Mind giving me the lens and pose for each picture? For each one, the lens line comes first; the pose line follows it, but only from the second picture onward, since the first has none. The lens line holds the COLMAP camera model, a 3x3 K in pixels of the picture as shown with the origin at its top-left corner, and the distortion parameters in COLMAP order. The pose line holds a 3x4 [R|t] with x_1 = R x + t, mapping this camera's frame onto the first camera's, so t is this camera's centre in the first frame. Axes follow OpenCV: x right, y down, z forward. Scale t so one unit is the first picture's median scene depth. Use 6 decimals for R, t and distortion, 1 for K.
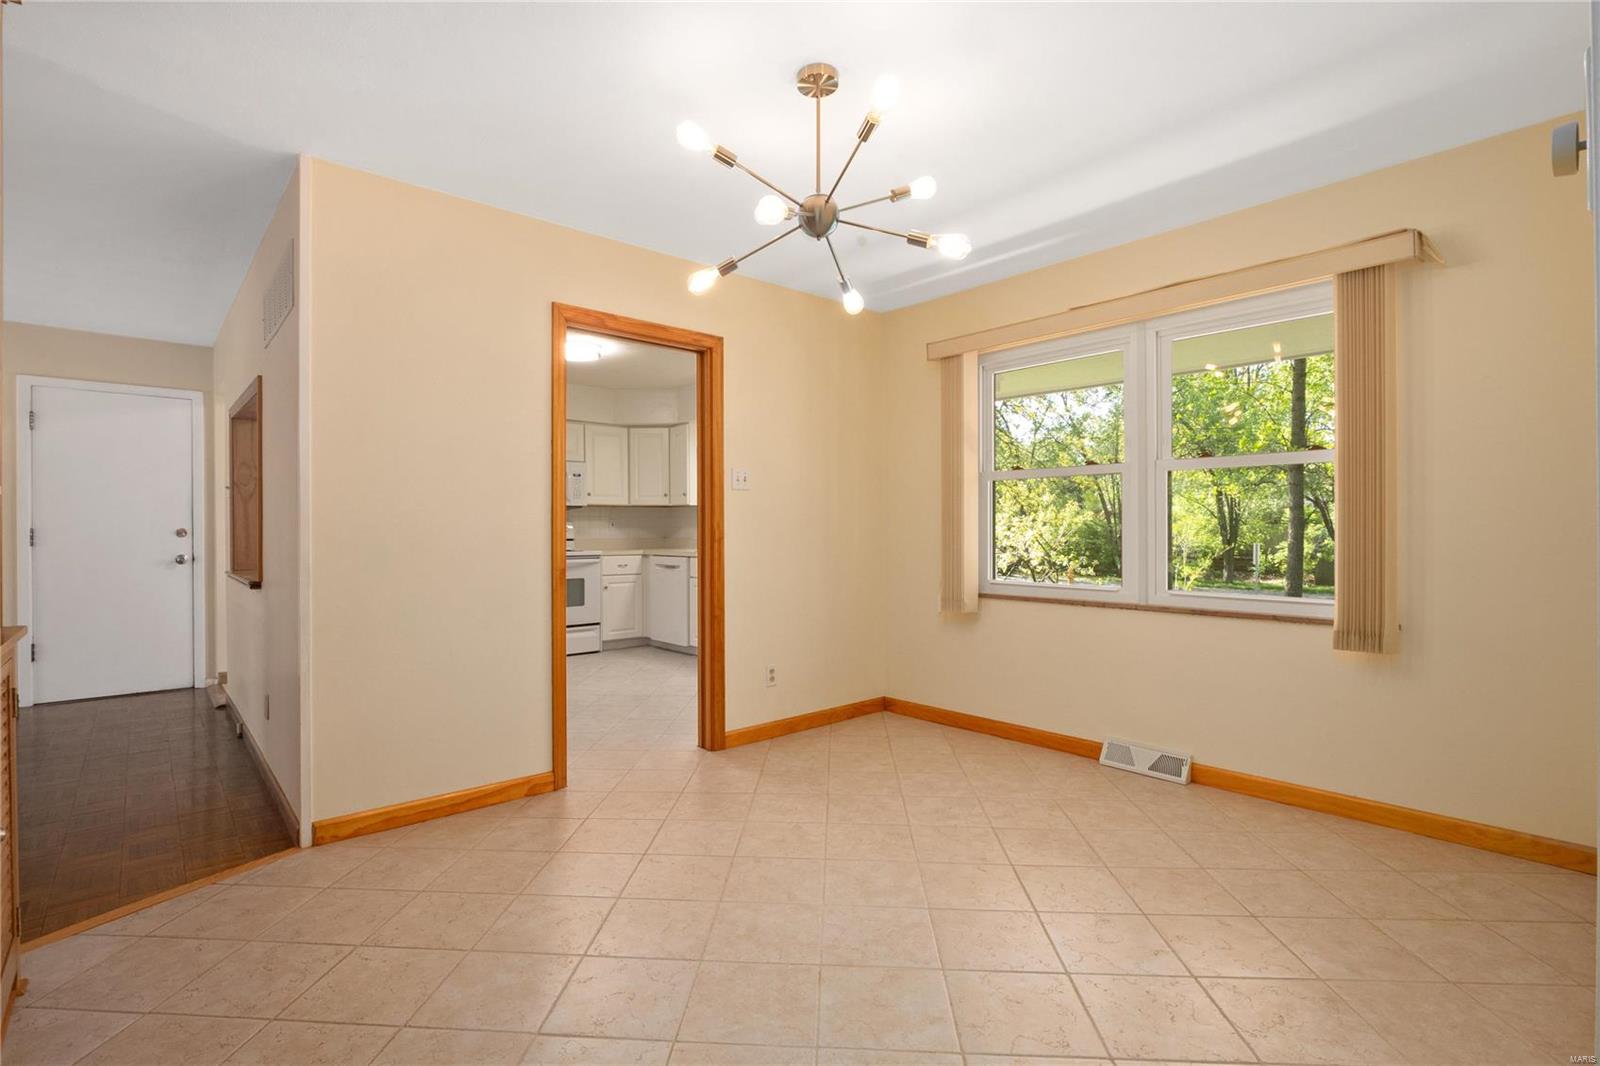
lens RADIAL K [[738.9, 0, 788.1], [0, 738.9, 529.1], [0, 0, 1]] dist [0.000651, 0.000374]
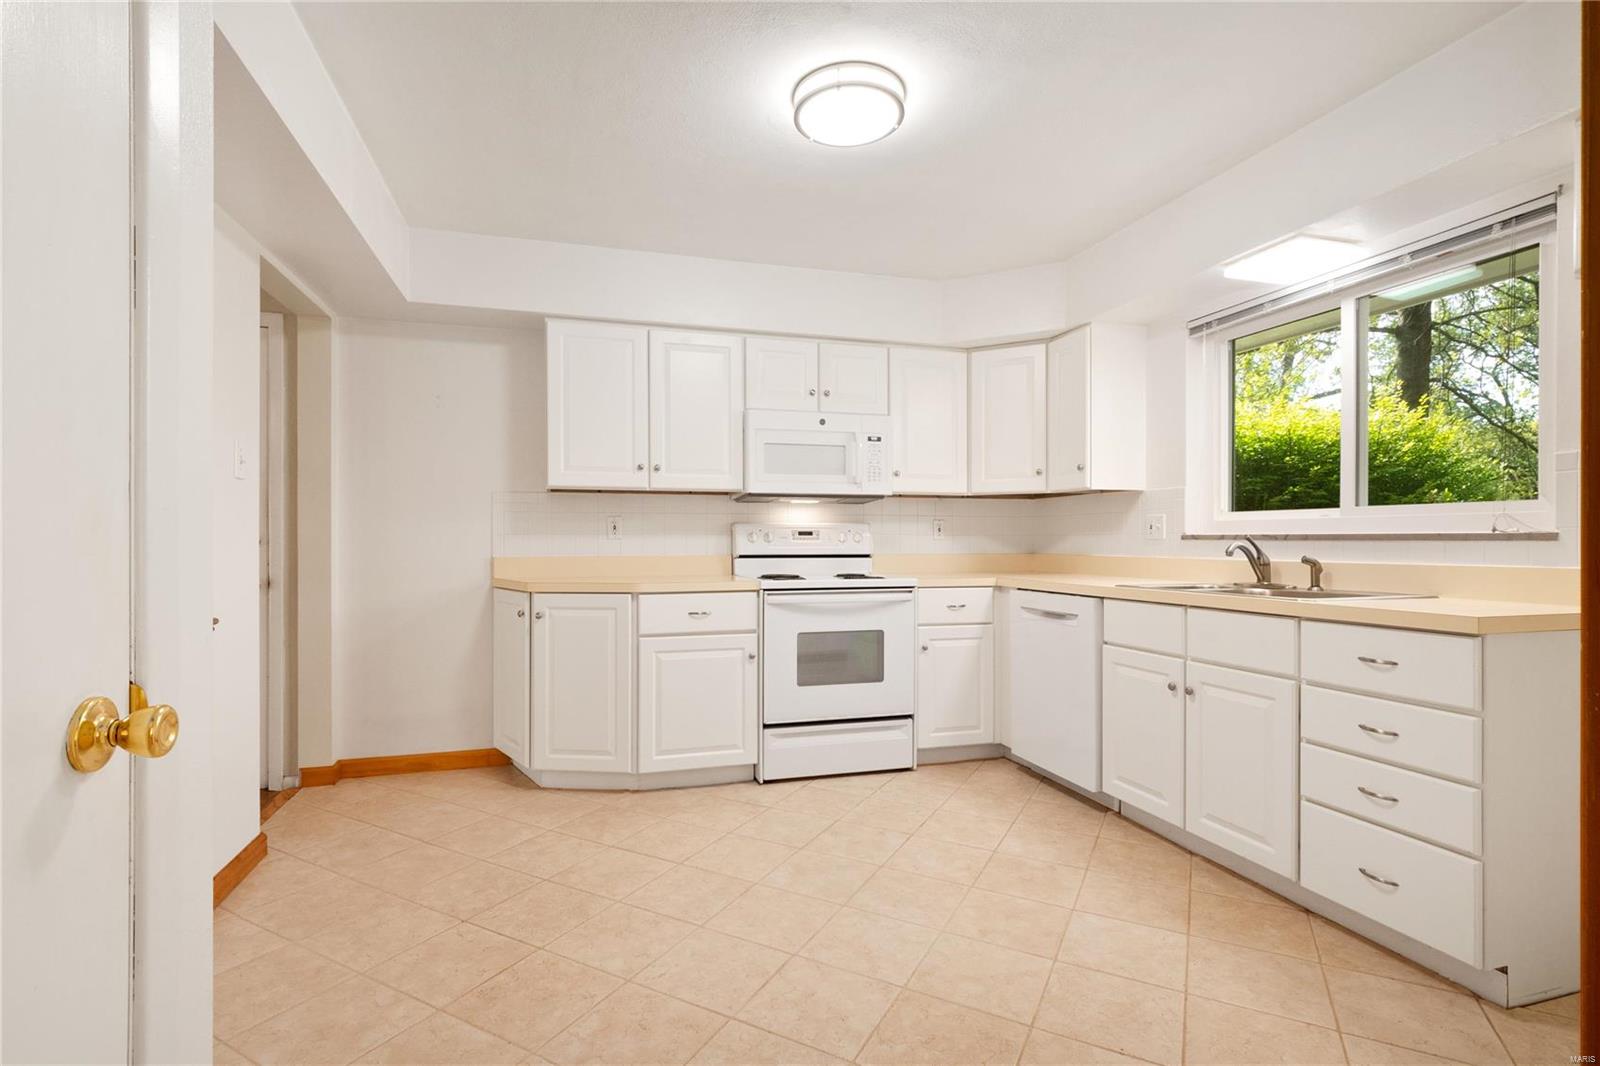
lens RADIAL K [[738.9, 0, 792.1], [0, 738.9, 537.9], [0, 0, 1]] dist [0.000651, 0.000374]
pose [[0.905363, 0.003532, -0.424625, -0.105476], [-0.003340, 0.999994, 0.001196, 0.000379], [0.424626, 0.000335, 0.905369, 0.468813]]
